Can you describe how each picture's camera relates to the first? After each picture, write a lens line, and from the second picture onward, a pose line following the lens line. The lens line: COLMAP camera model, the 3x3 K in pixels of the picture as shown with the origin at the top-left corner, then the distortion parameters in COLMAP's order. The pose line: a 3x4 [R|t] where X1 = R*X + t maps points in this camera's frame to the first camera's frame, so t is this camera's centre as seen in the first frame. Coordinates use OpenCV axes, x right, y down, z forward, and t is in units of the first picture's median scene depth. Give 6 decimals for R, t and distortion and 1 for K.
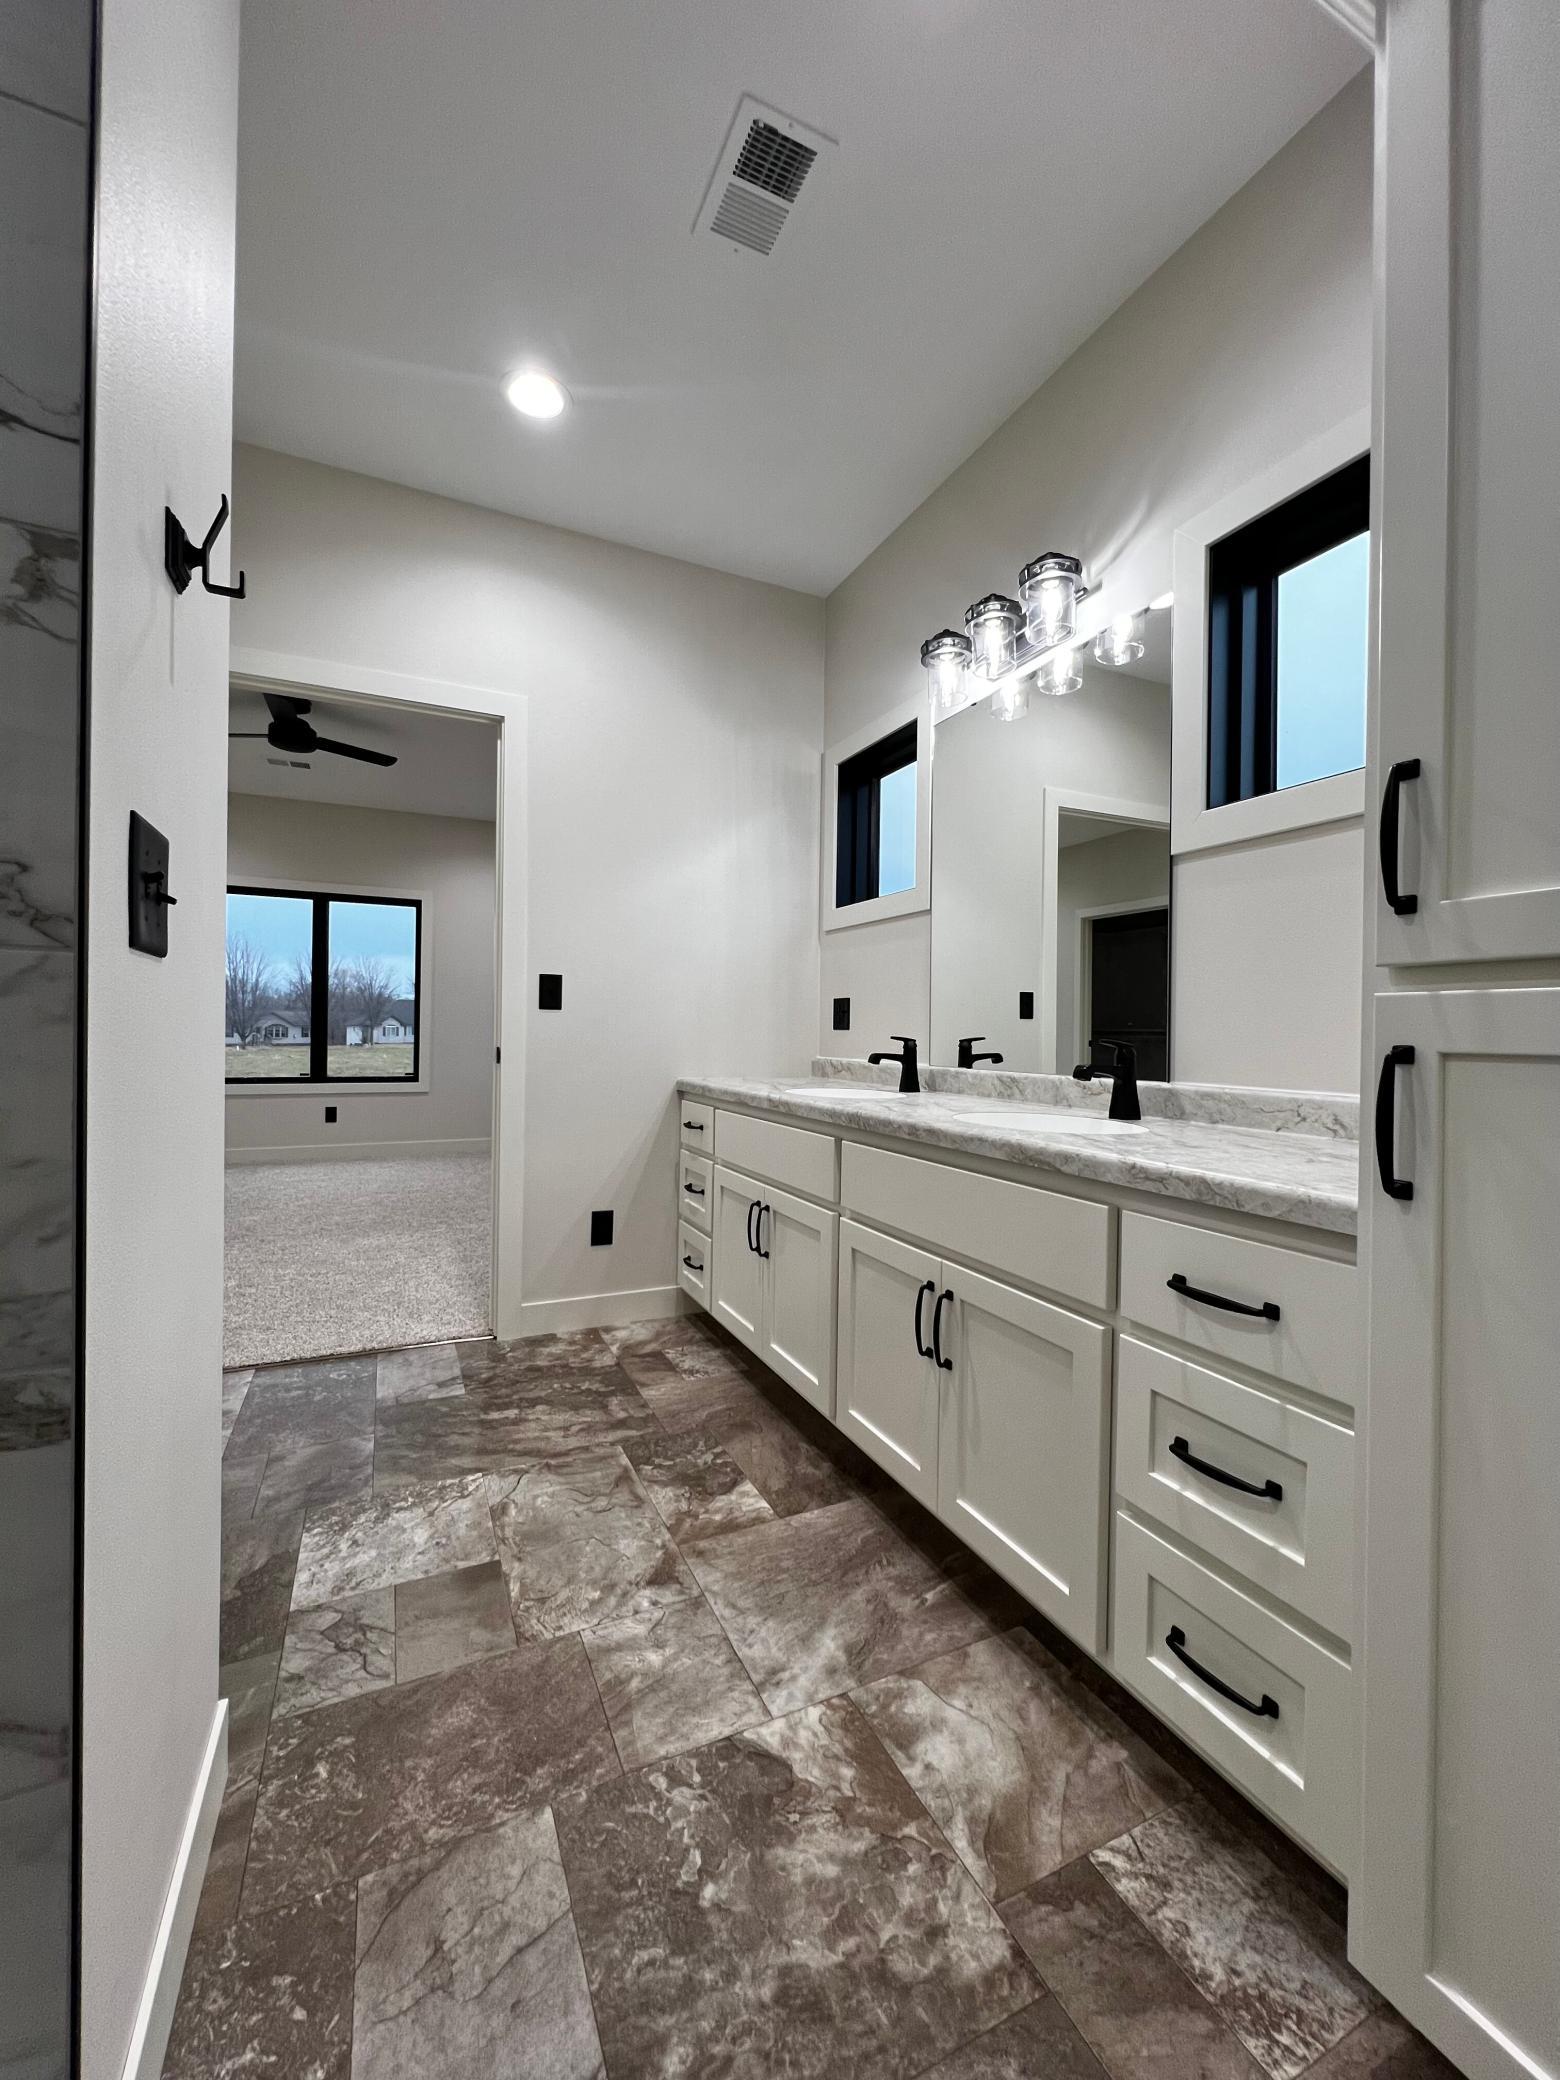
lens RADIAL K [[831.9, 0, 779.2], [0, 831.9, 1034.5], [0, 0, 1]] dist [0.001194, 0.001150]
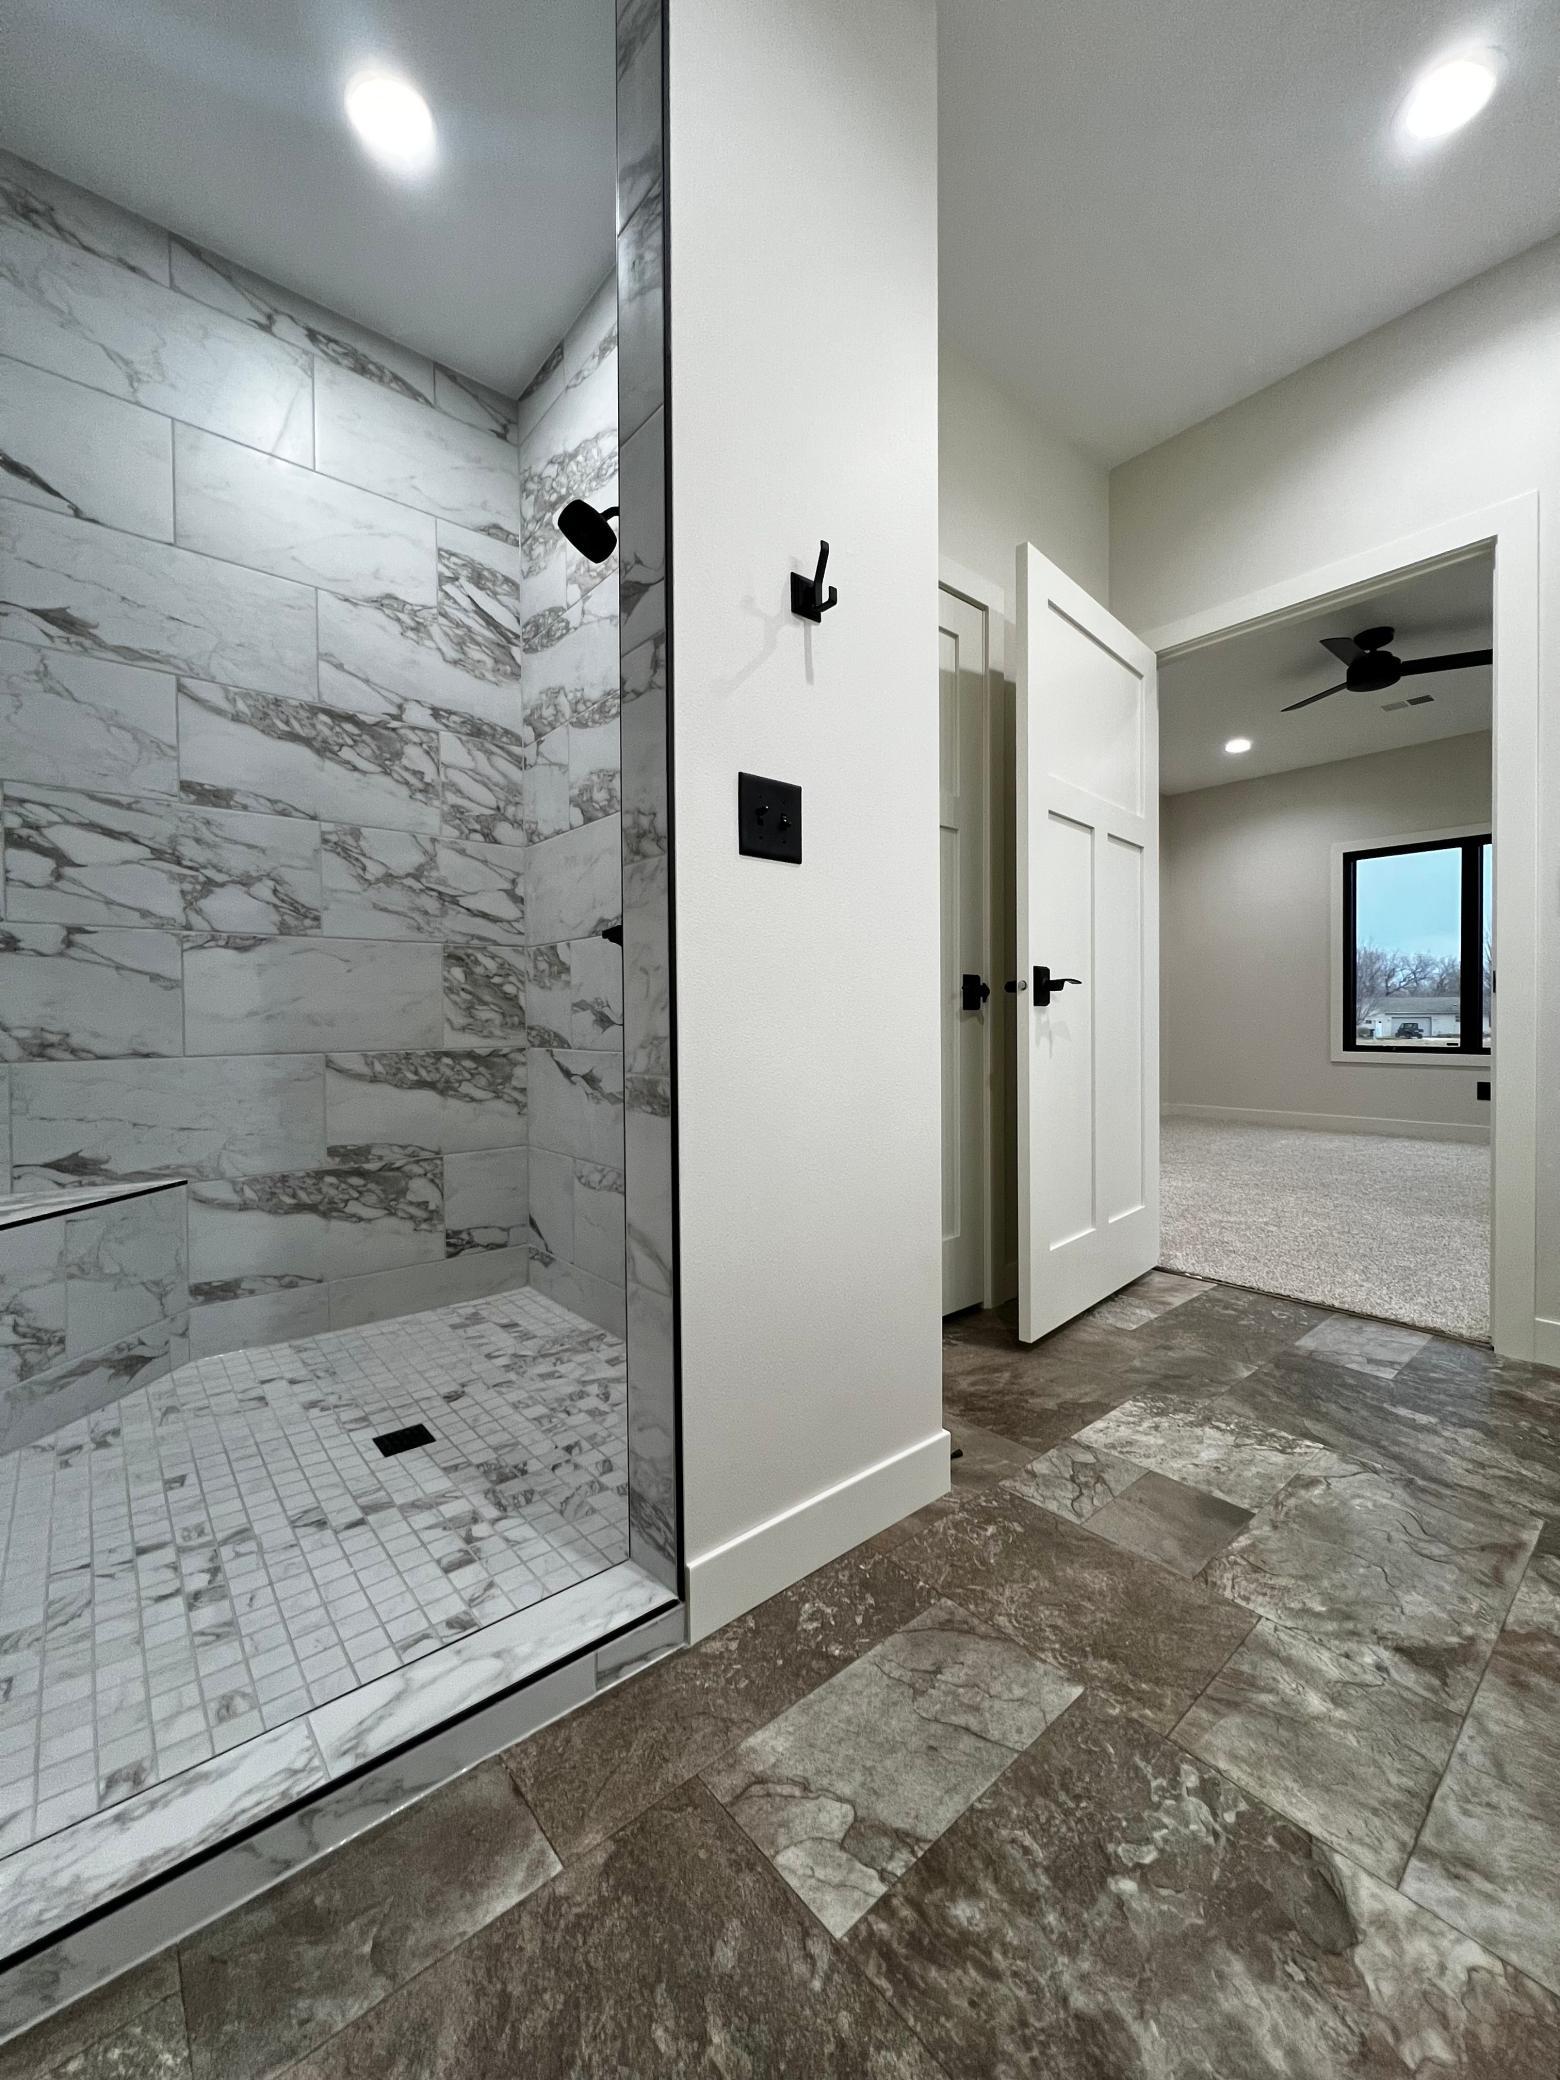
lens RADIAL K [[831.9, 0, 792.2], [0, 831.9, 1028.5], [0, 0, 1]] dist [0.001194, 0.001150]
pose [[0.274335, -0.004390, -0.961624, 0.466403], [0.007657, 0.999968, -0.002380, 0.135871], [0.961604, -0.006710, 0.274360, 0.346603]]
